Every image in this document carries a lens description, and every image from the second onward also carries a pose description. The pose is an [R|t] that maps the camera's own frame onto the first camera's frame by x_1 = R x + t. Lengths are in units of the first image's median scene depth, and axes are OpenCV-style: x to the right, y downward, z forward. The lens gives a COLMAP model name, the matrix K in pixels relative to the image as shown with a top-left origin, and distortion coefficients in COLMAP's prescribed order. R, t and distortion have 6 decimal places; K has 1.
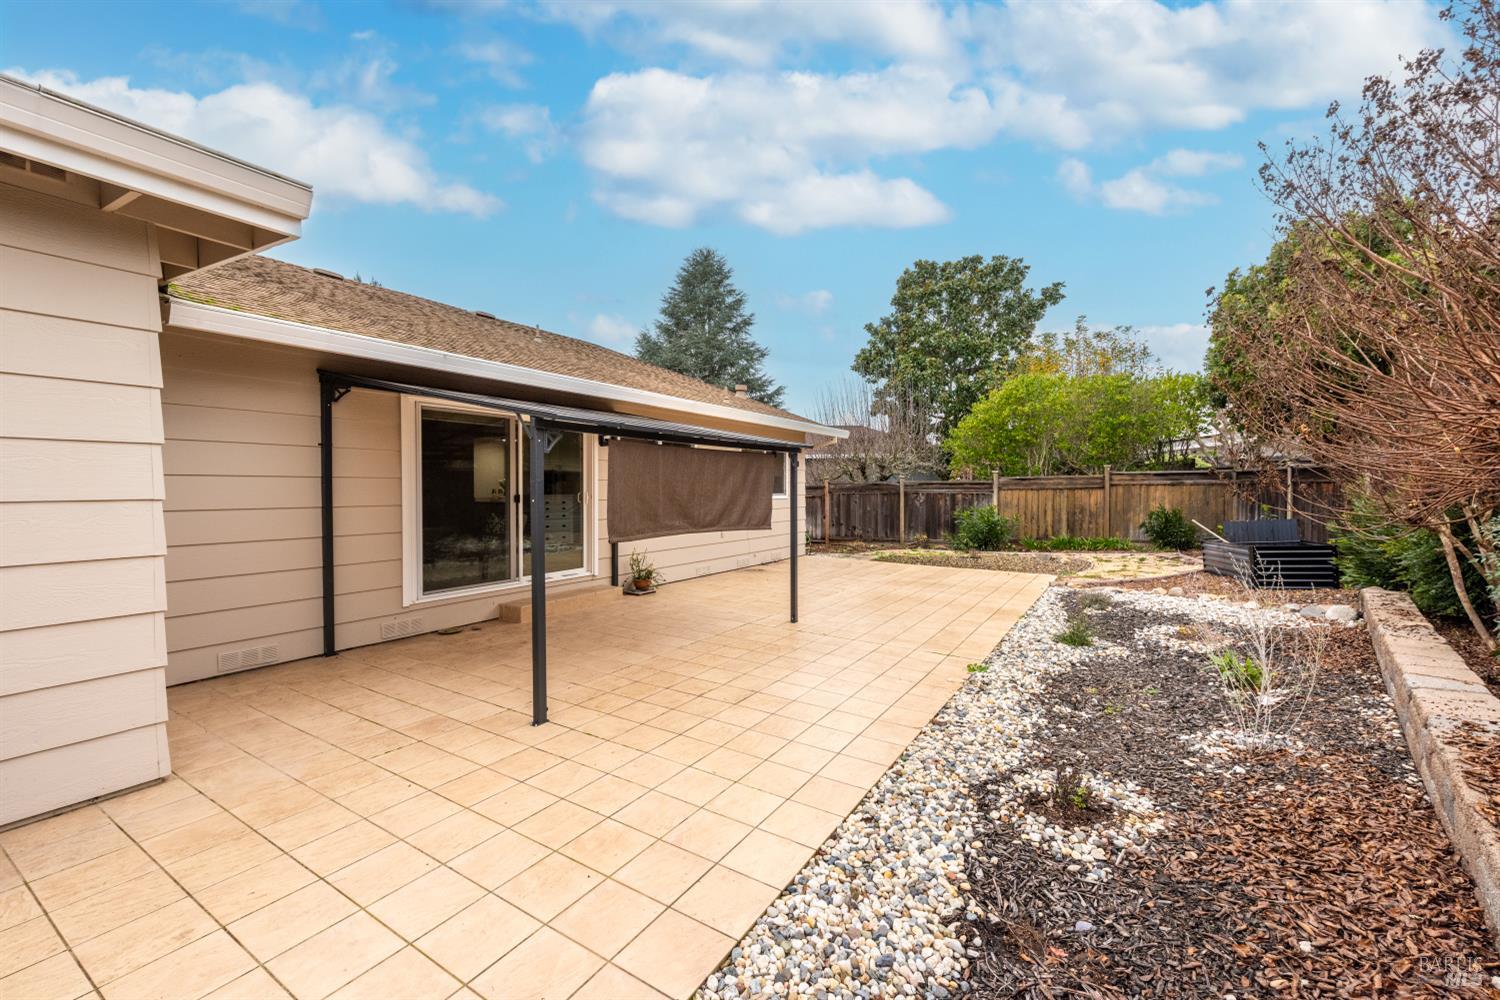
lens RADIAL K [[625.0, 0, 746.1], [0, 625.0, 496.5], [0, 0, 1]] dist [0.015432, -0.000114]
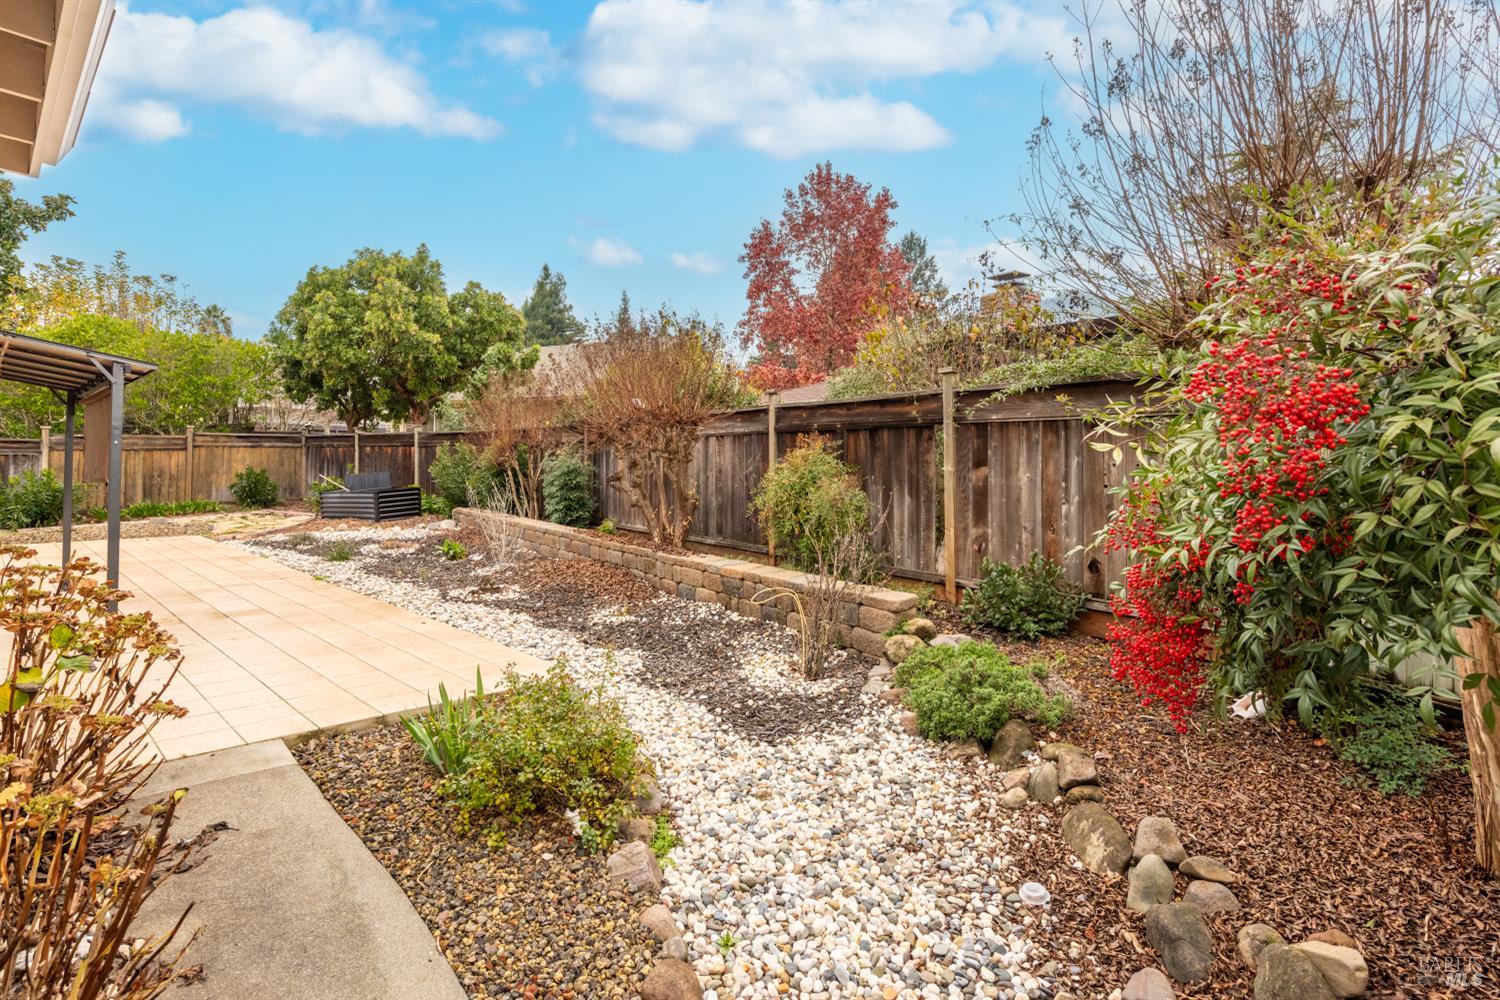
lens RADIAL K [[765.9, 0, 753.4], [0, 765.9, 441.1], [0, 0, 1]] dist [0.002770, -0.003637]
pose [[0.205225, 0.023634, 0.978429, -0.389962], [0.010504, 0.999598, -0.026348, 0.013713], [-0.978658, 0.015684, 0.204895, -0.081238]]
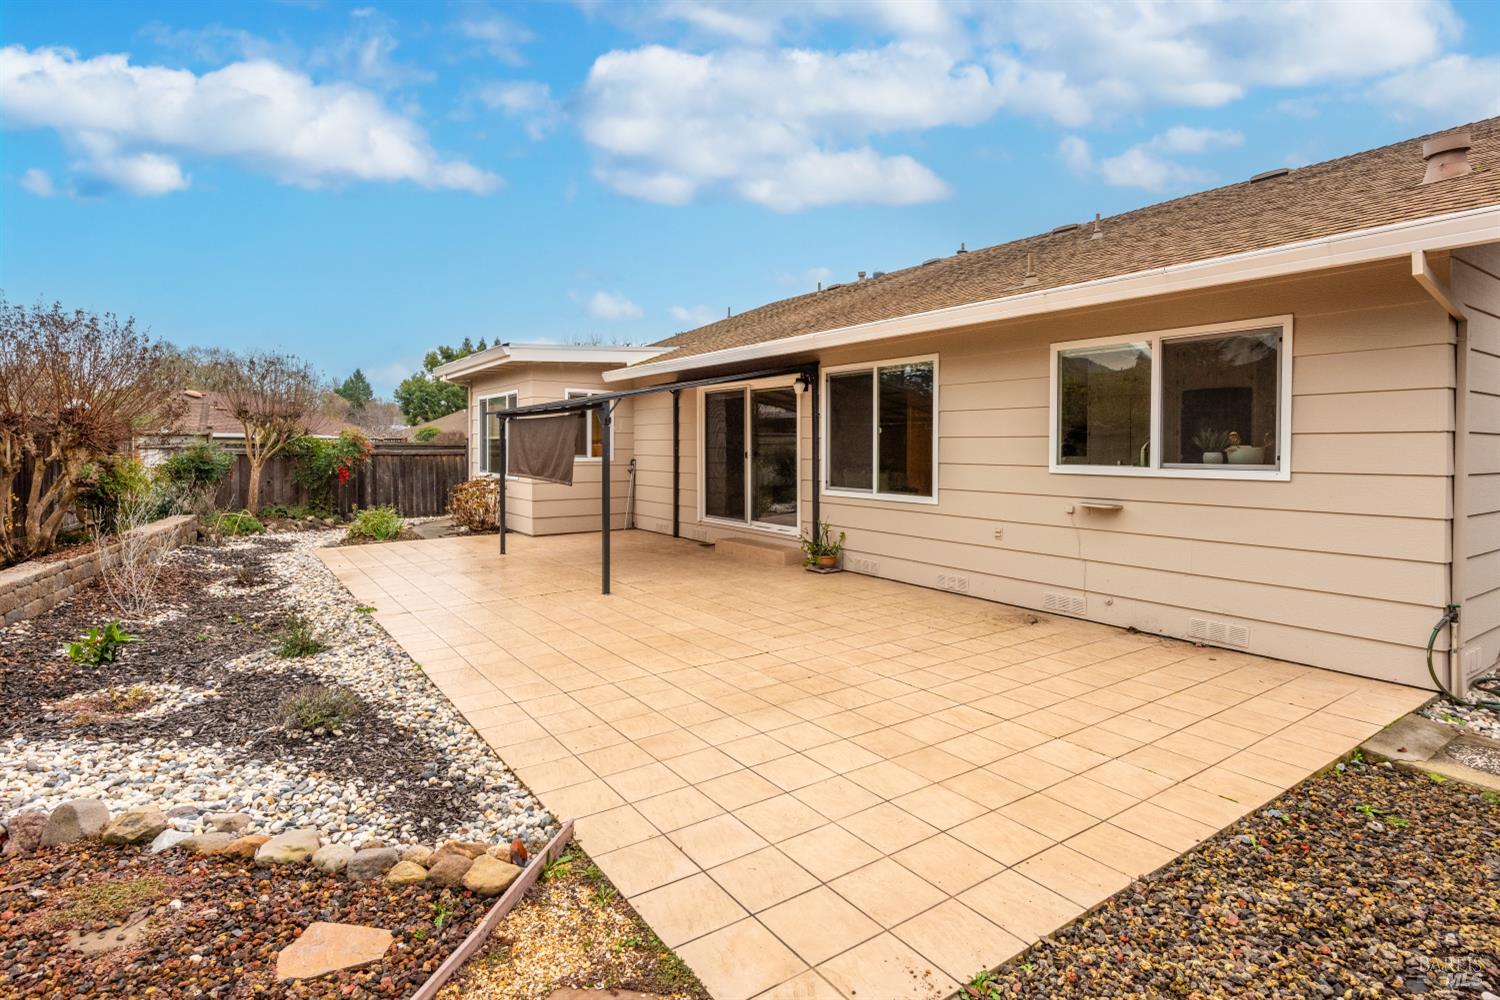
lens RADIAL K [[765.9, 0, 765.7], [0, 765.9, 448.9], [0, 0, 1]] dist [0.002770, -0.003637]
pose [[-0.370672, 0.018743, -0.928575, 0.513661], [-0.005976, 0.999728, 0.022564, -0.021295], [0.928745, 0.013913, -0.370459, 0.820774]]
